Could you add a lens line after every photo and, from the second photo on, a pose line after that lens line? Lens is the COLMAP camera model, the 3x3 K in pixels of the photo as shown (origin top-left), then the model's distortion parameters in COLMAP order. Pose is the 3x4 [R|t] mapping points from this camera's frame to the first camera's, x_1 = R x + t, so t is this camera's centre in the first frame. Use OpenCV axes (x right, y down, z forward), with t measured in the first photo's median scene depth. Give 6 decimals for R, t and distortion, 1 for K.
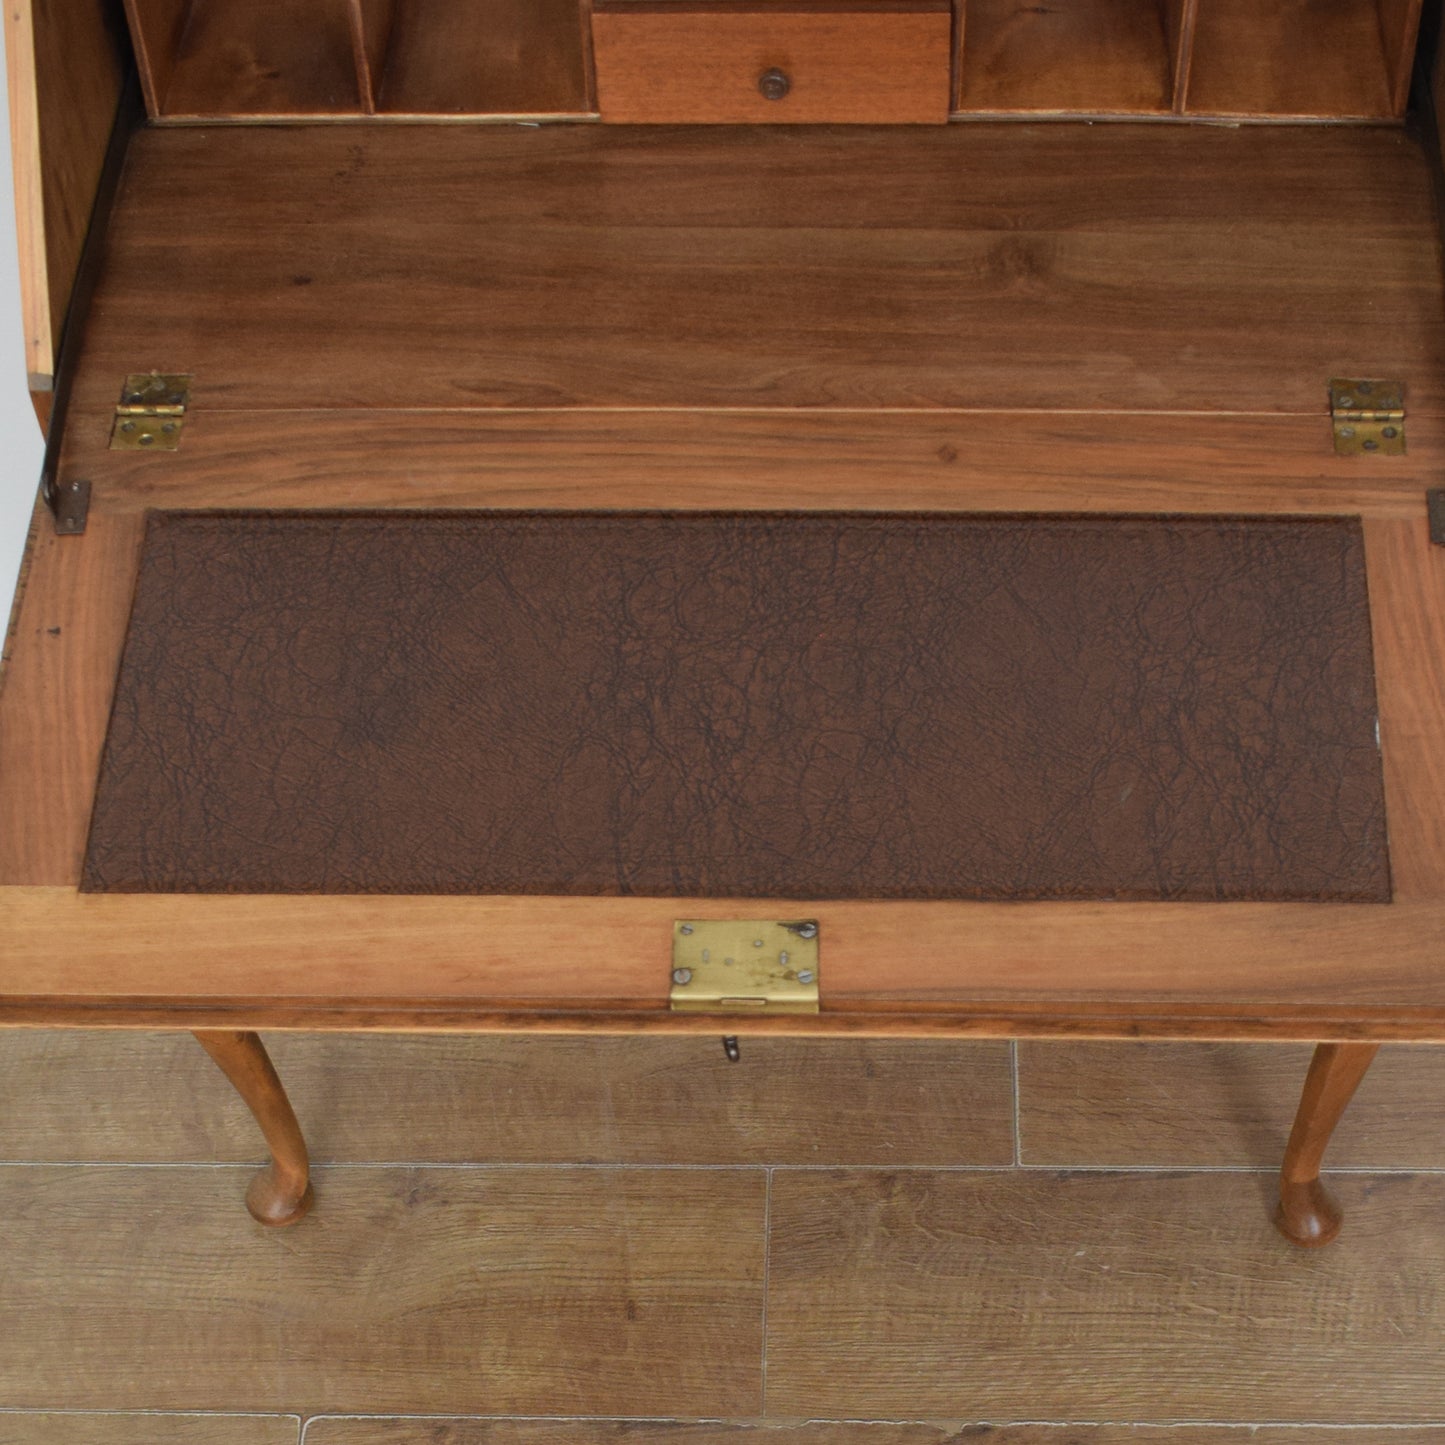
lens RADIAL K [[2944.4, 0, 753.3], [0, 2944.4, 1140.8], [0, 0, 1]] dist [-0.085185, 0.000000]
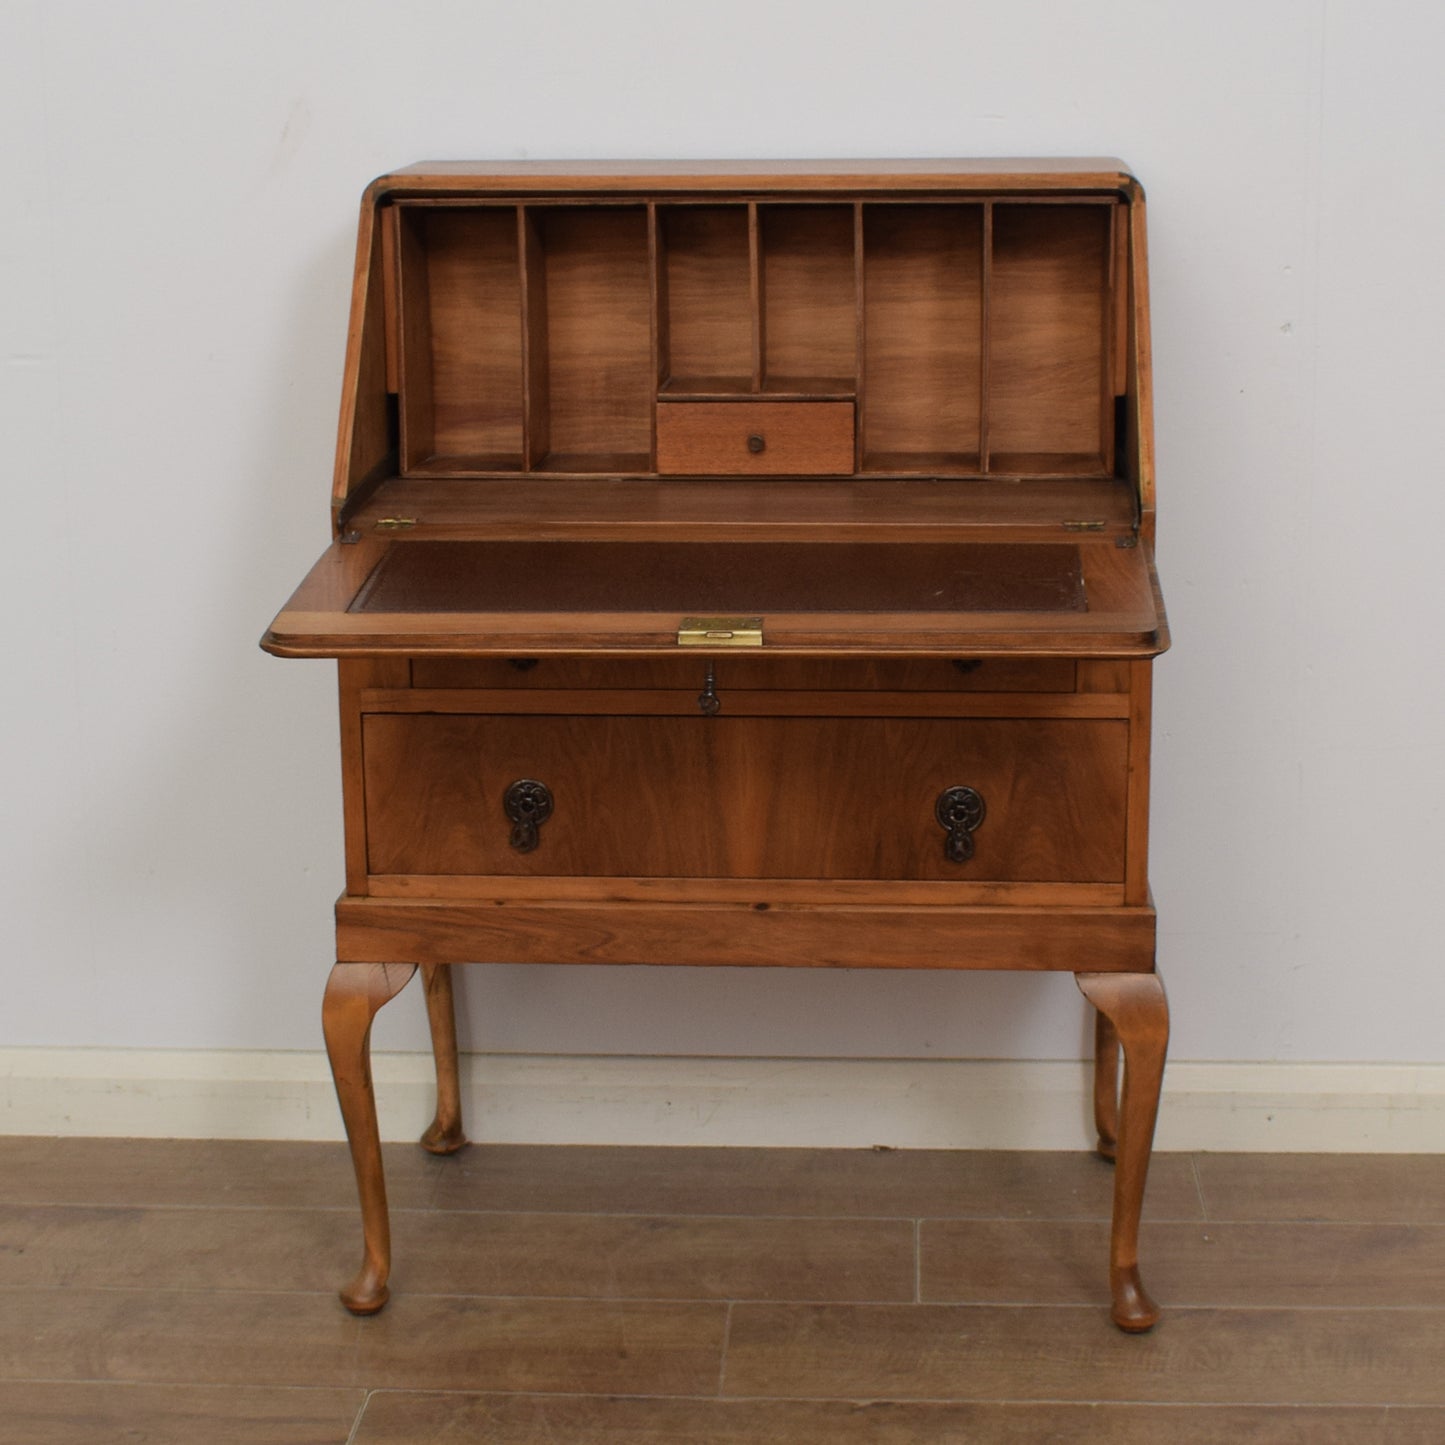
lens RADIAL K [[2944.4, 0, 674.6], [0, 2944.4, 738.6], [0, 0, 1]] dist [-0.085185, 0.000000]
pose [[0.998783, 0.029924, -0.039202, 0.025665], [-0.048540, 0.737065, -0.674076, 0.756701], [0.008723, 0.675159, 0.737621, -0.161415]]
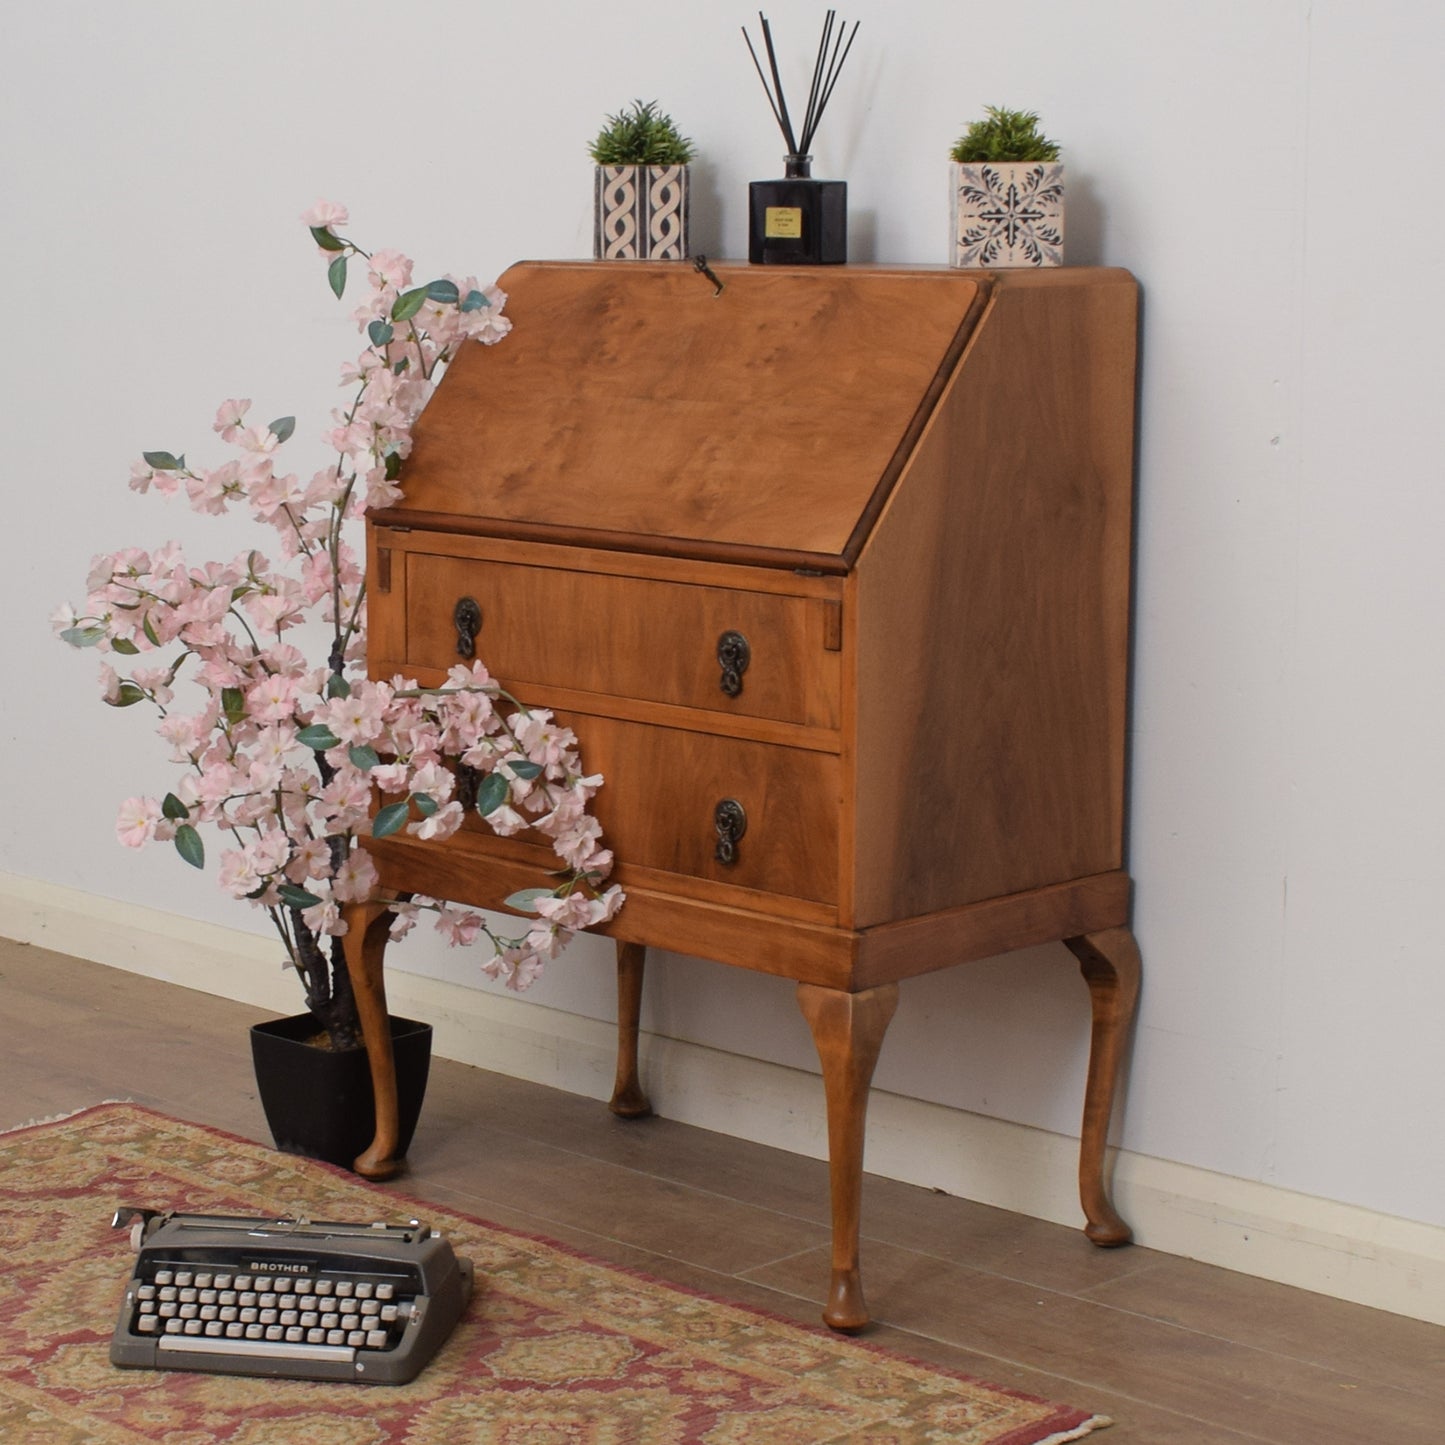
lens RADIAL K [[3191.8, 0, 574.5], [0, 3191.8, 815.5], [0, 0, 1]] dist [-0.083123, 0.000000]
pose [[0.725497, 0.161334, -0.669049, 1.119768], [-0.588819, 0.648782, -0.482051, 0.711133], [0.356296, 0.743675, 0.565686, -0.112338]]
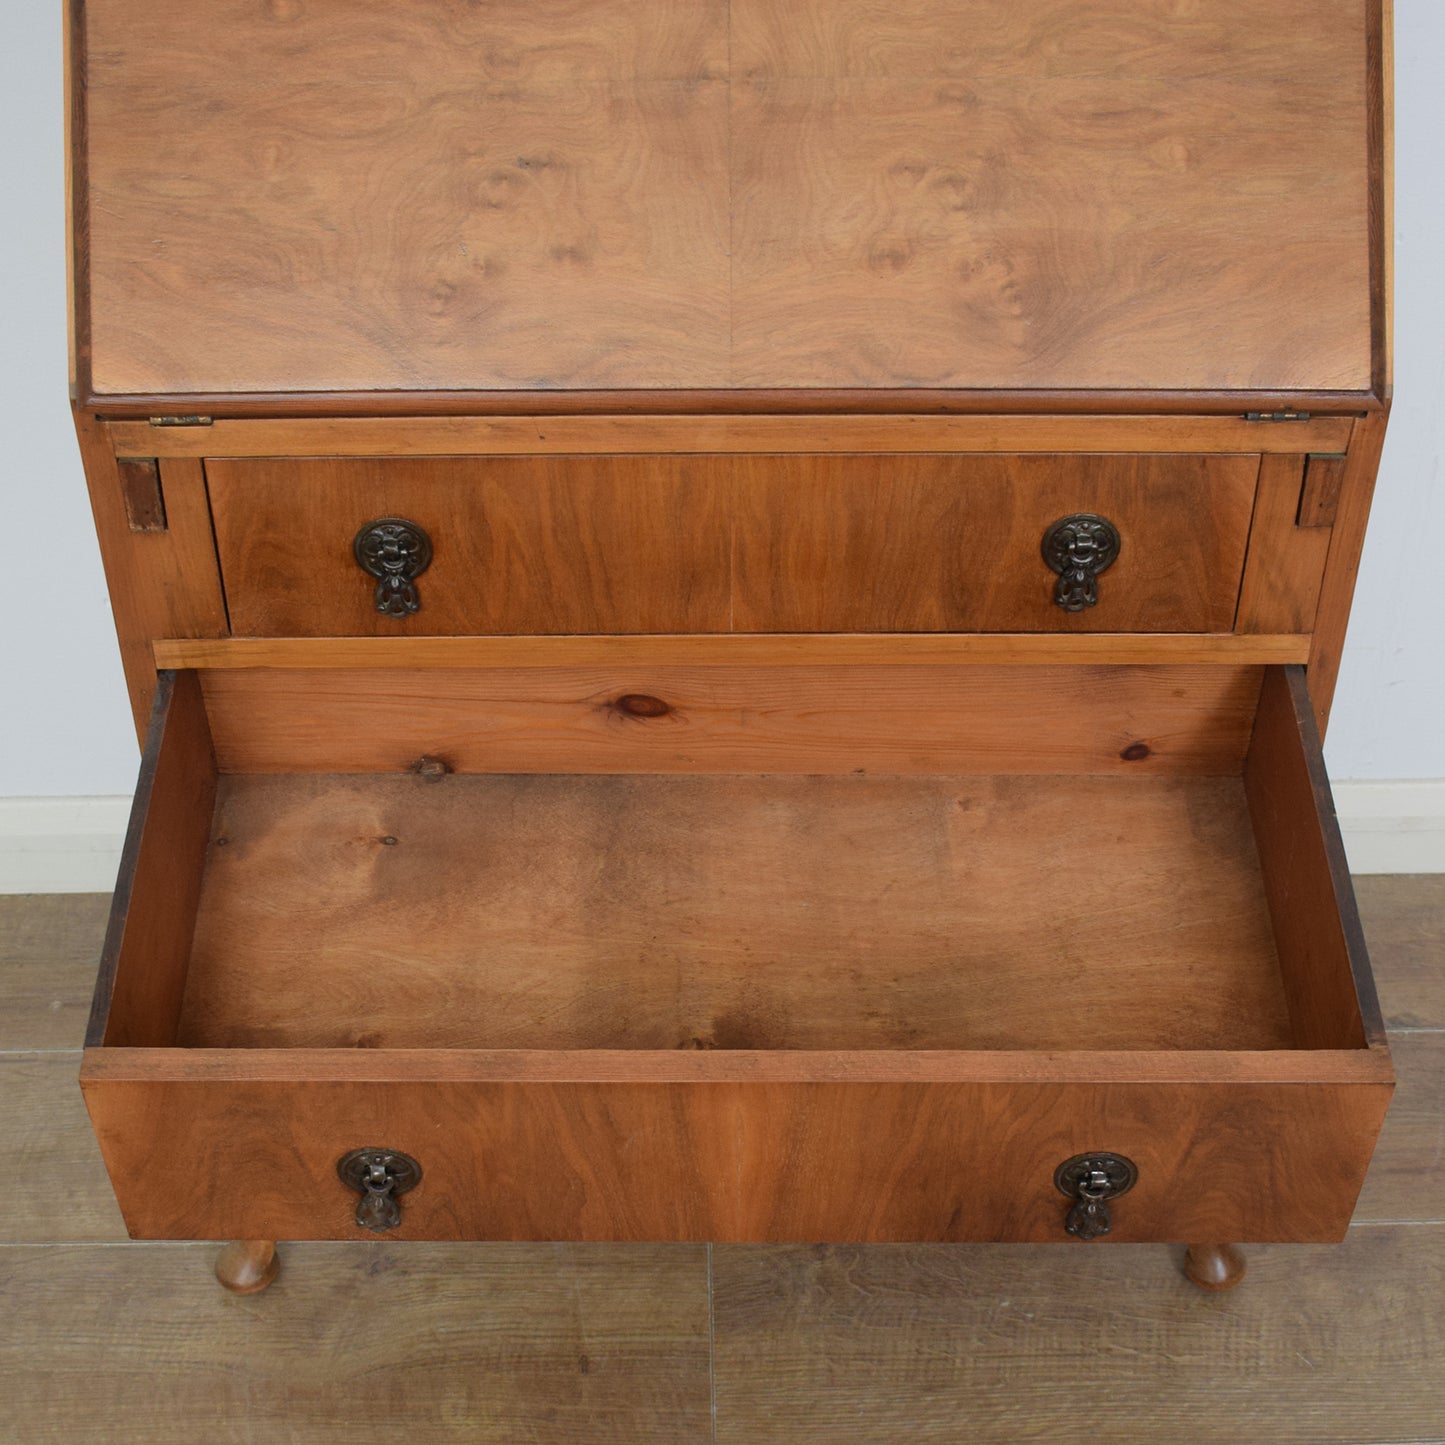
lens RADIAL K [[2532.8, 0, 727.2], [0, 2532.8, 890.9], [0, 0, 1]] dist [-0.084211, 0.000000]
pose [[0.998359, -0.008536, 0.056623, -0.041114], [0.021596, 0.971938, -0.234243, 0.107953], [-0.053035, 0.235081, 0.970528, 0.083740]]
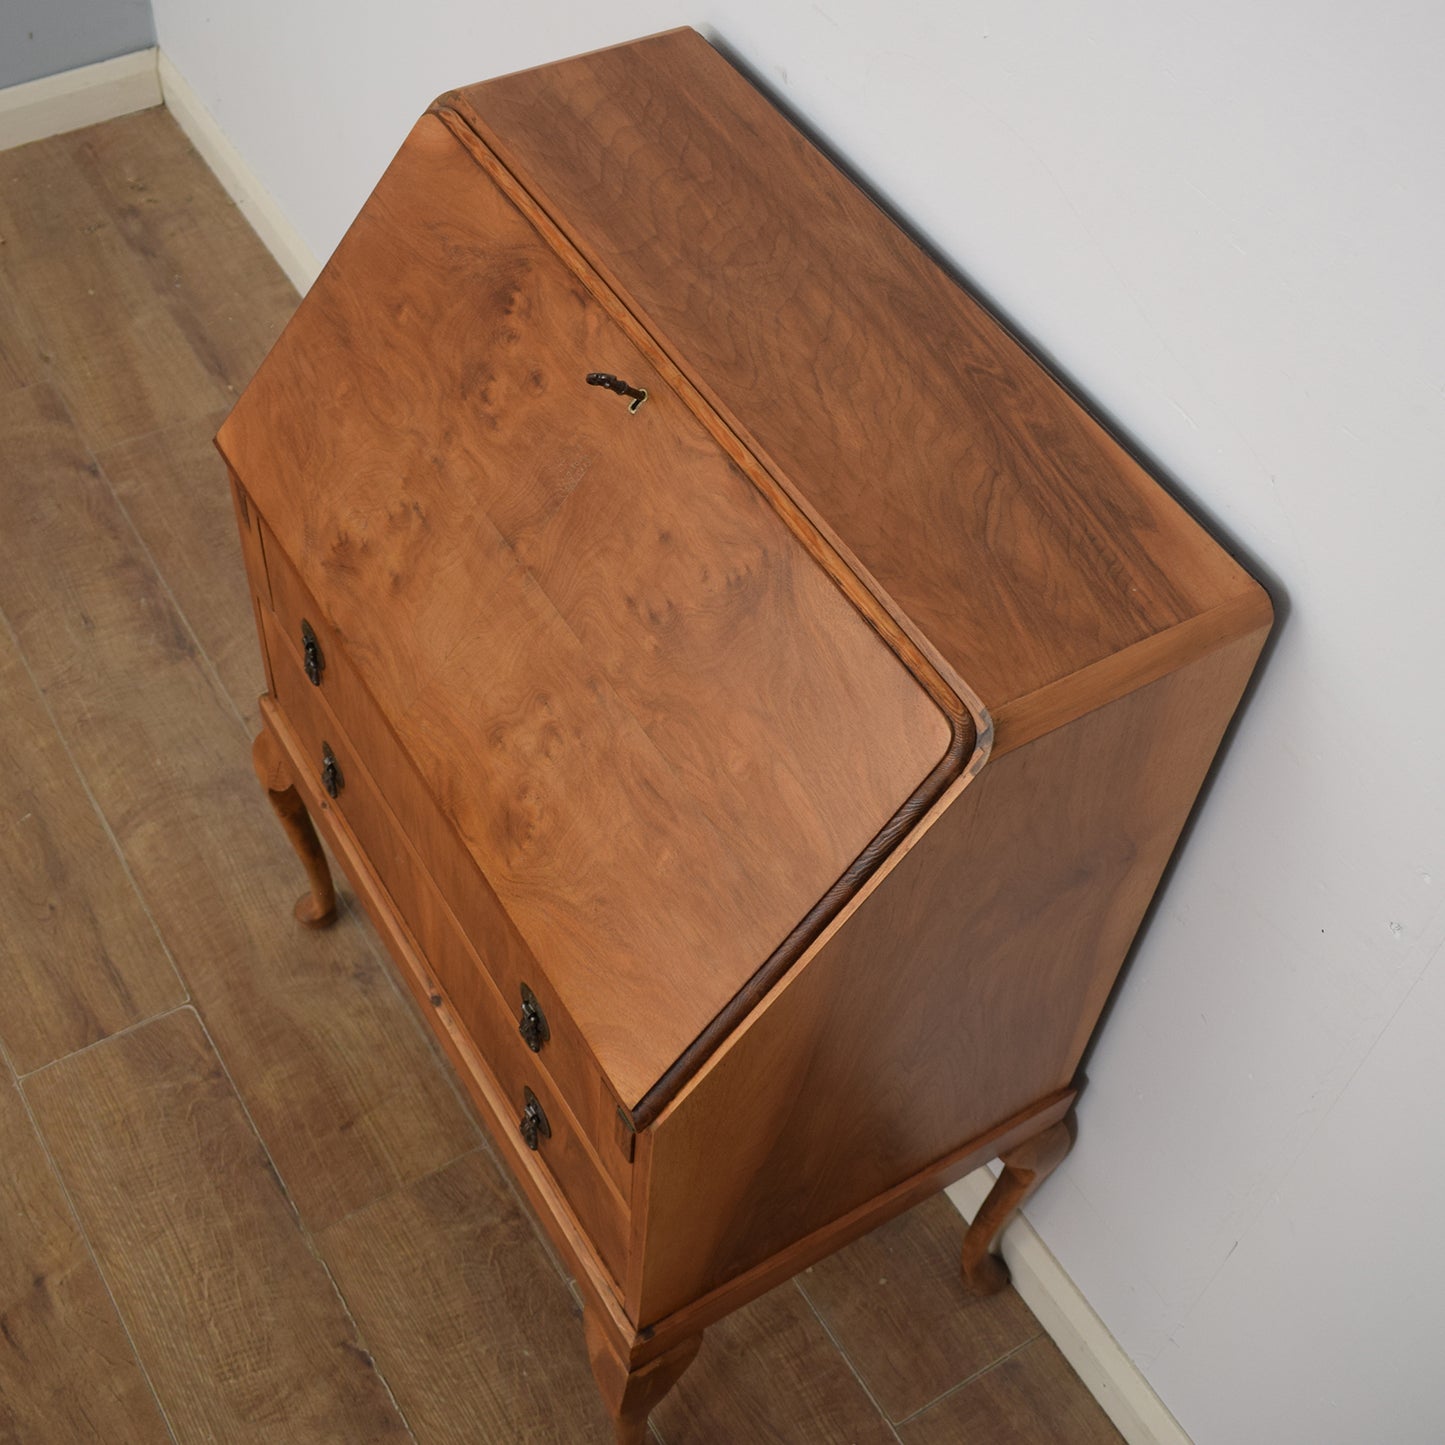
lens RADIAL K [[1879.6, 0, 741.2], [0, 1879.6, 619.6], [0, 0, 1]] dist [-0.100579, 0.000000]
pose [[0.555852, 0.675100, -0.485045, 0.373623], [-0.740968, 0.666873, 0.079038, -0.356387], [0.376822, 0.315469, 0.870910, 0.151677]]
